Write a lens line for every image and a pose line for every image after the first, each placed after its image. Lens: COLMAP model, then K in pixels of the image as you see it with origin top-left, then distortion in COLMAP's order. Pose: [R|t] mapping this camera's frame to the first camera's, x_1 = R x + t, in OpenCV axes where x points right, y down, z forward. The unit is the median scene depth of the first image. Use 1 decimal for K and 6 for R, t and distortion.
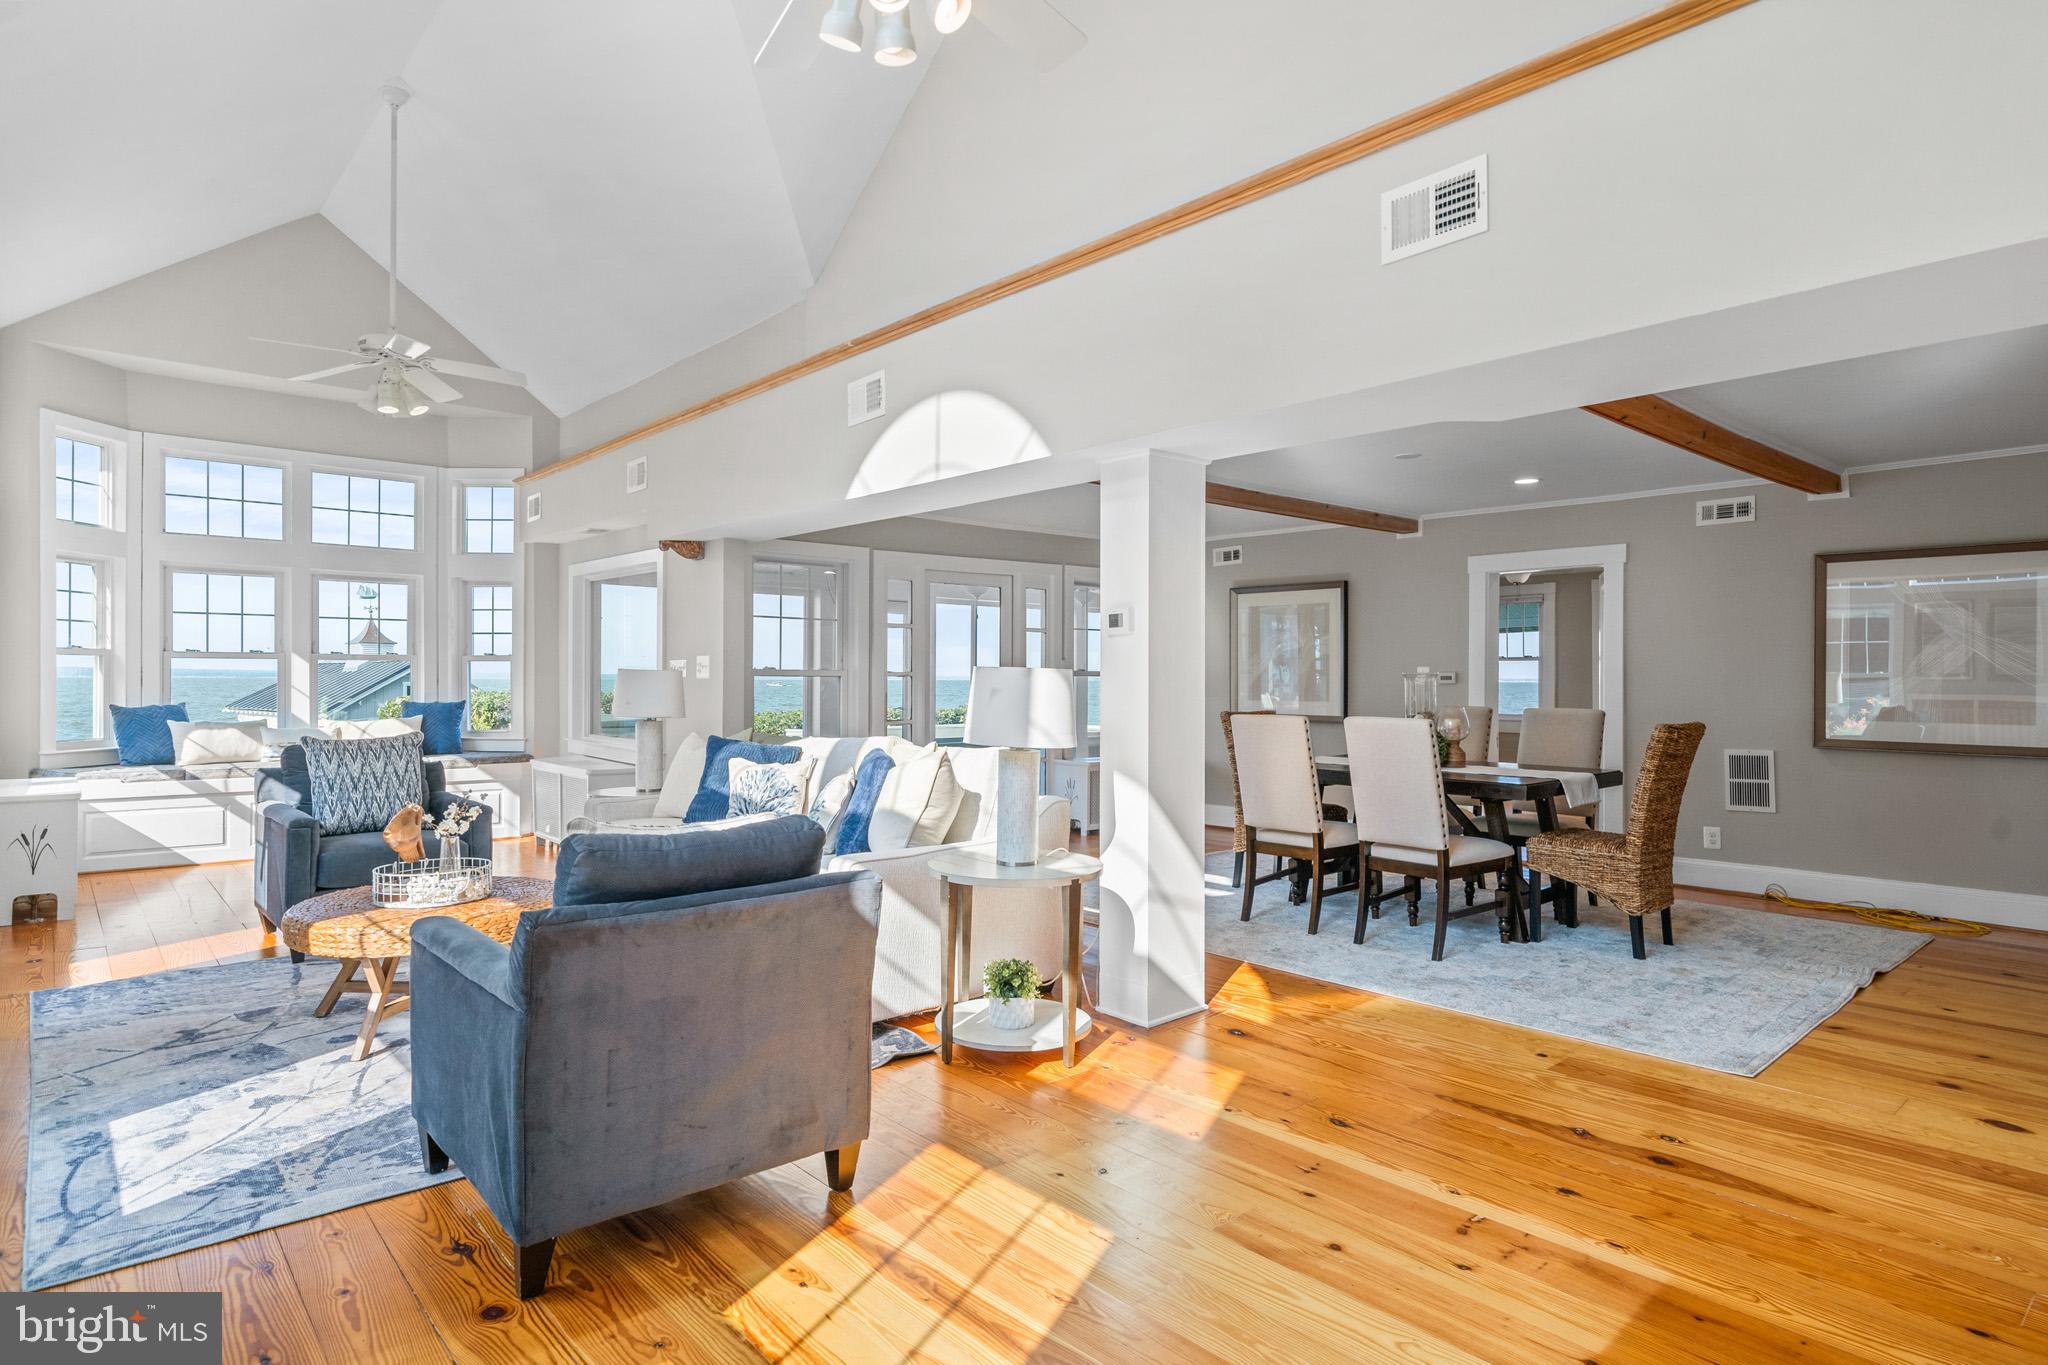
lens RADIAL K [[1118.0, 0, 1046.3], [0, 1118.0, 686.0], [0, 0, 1]] dist [0.004148, 0.000022]
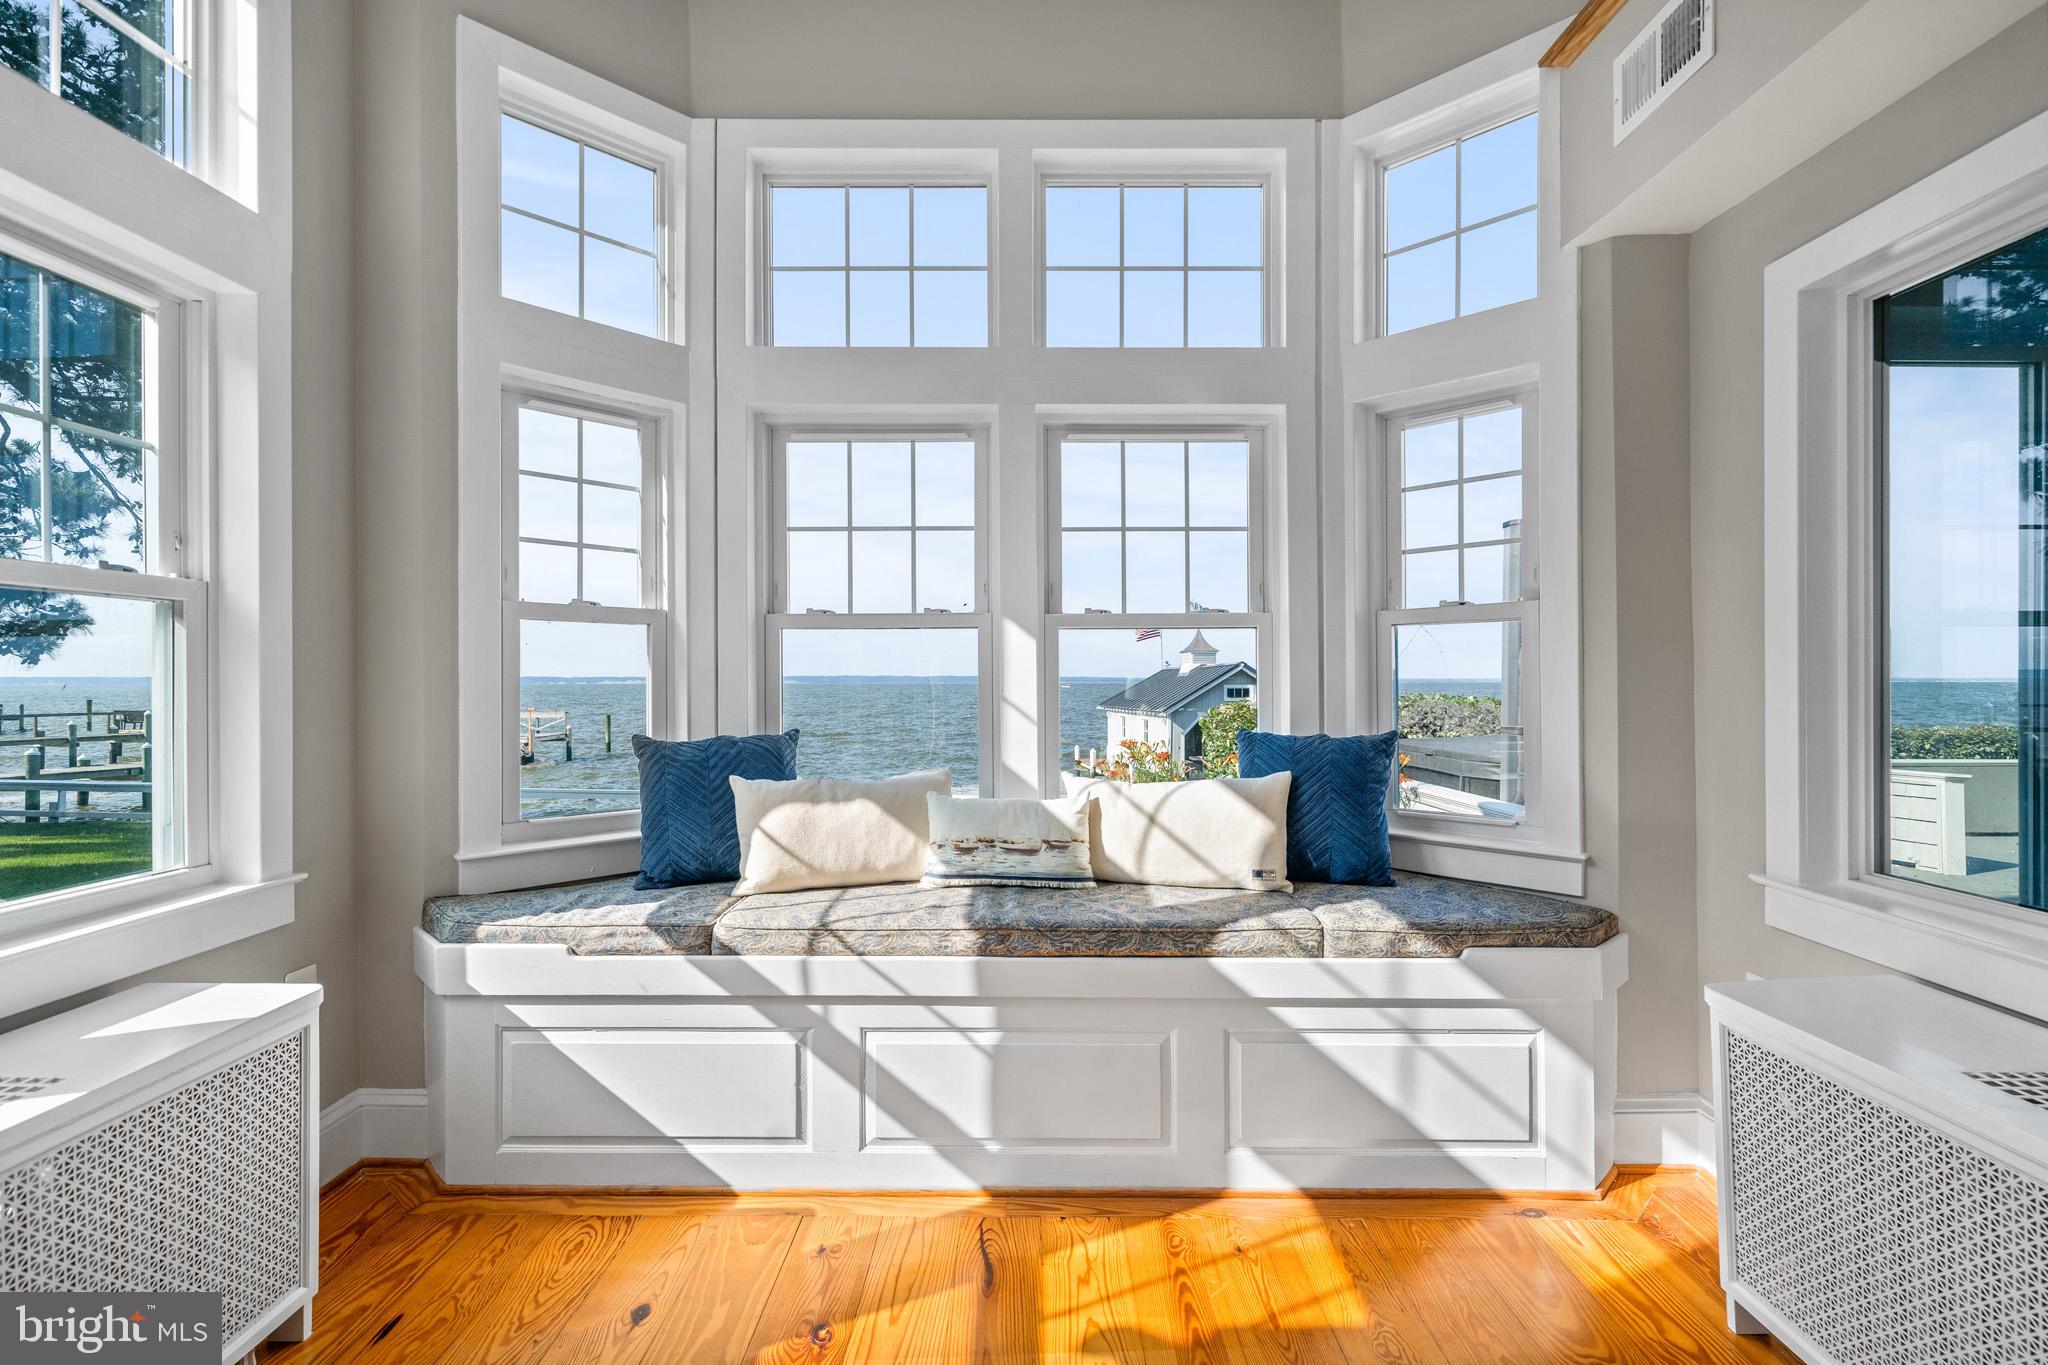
lens RADIAL K [[915.7, 0, 1017.1], [0, 915.7, 678.3], [0, 0, 1]] dist [-0.006751, 0.002337]
pose [[0.738538, -0.011401, -0.674115, -0.445831], [0.000010, 0.999857, -0.016900, 0.000645], [0.674212, 0.012474, 0.738433, 0.761656]]
